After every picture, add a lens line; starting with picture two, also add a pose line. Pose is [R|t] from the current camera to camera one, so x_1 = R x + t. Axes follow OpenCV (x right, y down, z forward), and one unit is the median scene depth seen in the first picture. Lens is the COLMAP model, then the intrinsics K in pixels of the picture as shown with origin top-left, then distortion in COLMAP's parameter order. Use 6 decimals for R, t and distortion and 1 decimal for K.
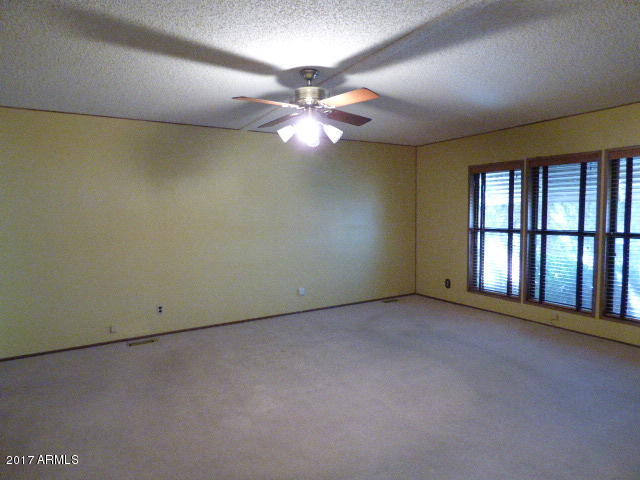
lens RADIAL K [[390.2, 0, 321.3], [0, 390.2, 237.3], [0, 0, 1]] dist [-0.011891, 0.005673]
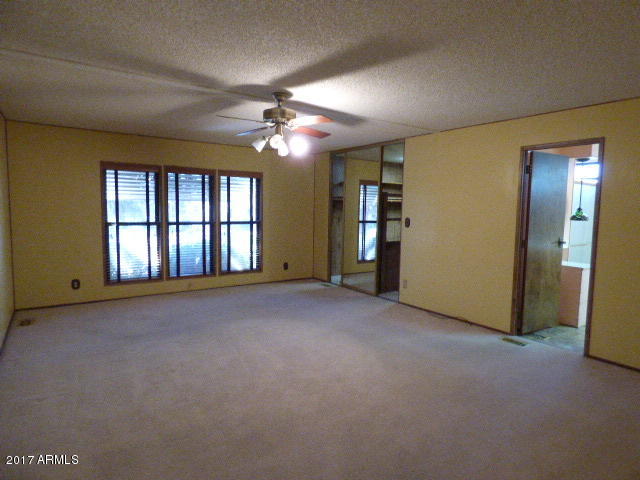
lens RADIAL K [[390.2, 0, 321.1], [0, 390.2, 243.1], [0, 0, 1]] dist [-0.011891, 0.005673]
pose [[-0.081479, -0.087112, 0.992861, -0.743197], [0.042275, 0.994975, 0.090766, -0.043972], [-0.995778, 0.049369, -0.077387, 0.581569]]
